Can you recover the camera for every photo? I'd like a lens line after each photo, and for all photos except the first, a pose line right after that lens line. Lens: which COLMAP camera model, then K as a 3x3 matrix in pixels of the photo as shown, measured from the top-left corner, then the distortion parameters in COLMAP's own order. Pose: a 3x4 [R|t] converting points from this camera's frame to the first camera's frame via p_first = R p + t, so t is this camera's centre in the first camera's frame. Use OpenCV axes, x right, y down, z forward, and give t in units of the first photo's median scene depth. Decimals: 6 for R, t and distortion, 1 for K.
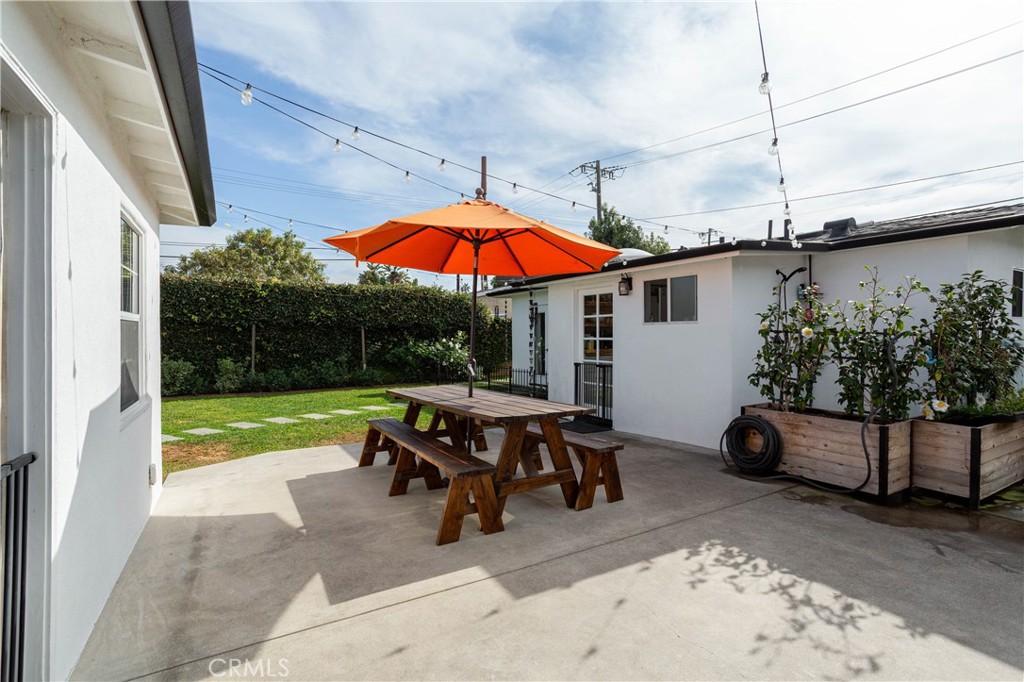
lens RADIAL K [[484.6, 0, 512.0], [0, 484.6, 341.0], [0, 0, 1]] dist [-0.045235, 0.022996]
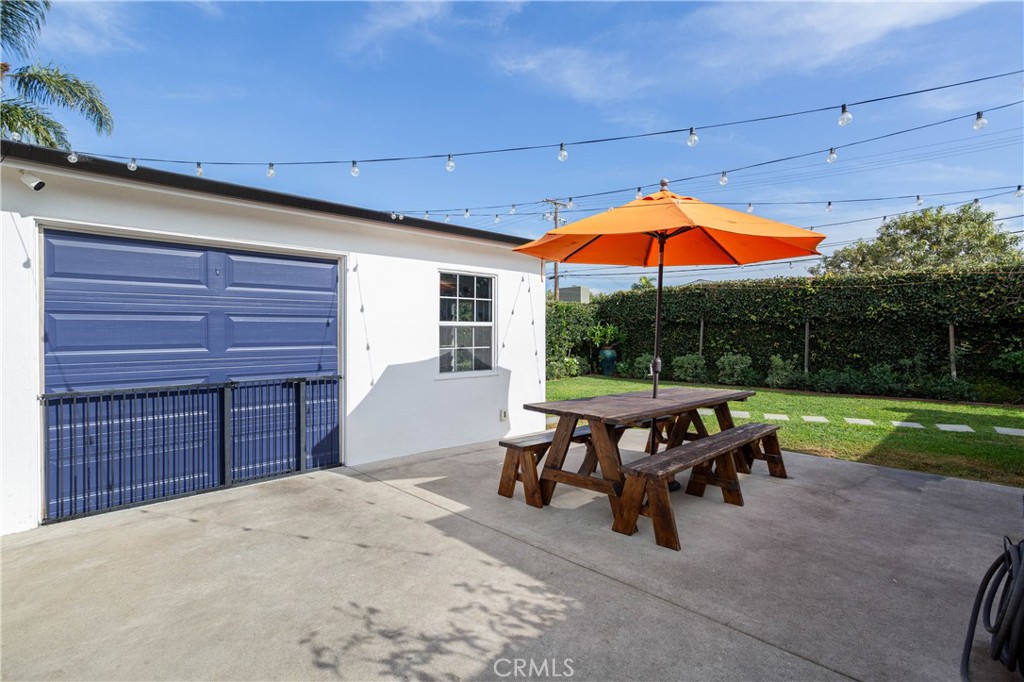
lens RADIAL K [[484.6, 0, 512.0], [0, 484.6, 341.0], [0, 0, 1]] dist [-0.045235, 0.022996]
pose [[0.247184, 0.017343, -0.968813, 1.148288], [-0.011232, 0.999824, 0.015032, -0.016604], [0.968903, 0.007166, 0.247336, 0.710549]]
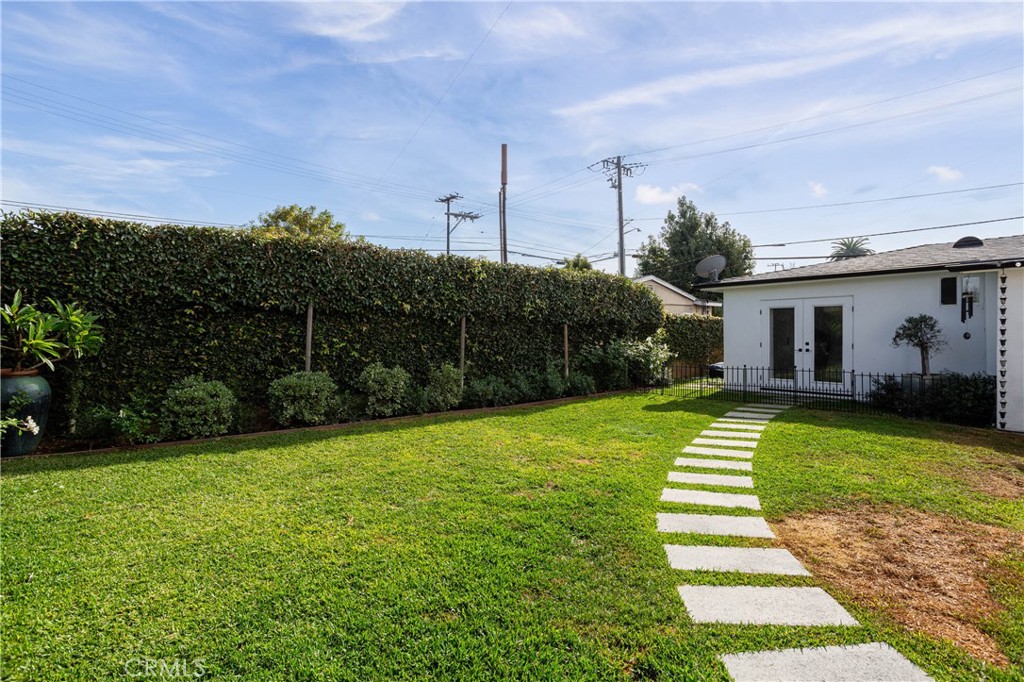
lens RADIAL K [[484.6, 0, 512.0], [0, 484.6, 341.0], [0, 0, 1]] dist [-0.045235, 0.022996]
pose [[0.980341, 0.002260, 0.197296, -2.644632], [-0.001911, 0.999996, -0.001960, 0.017494], [-0.197300, 0.001545, 0.980342, 1.039361]]
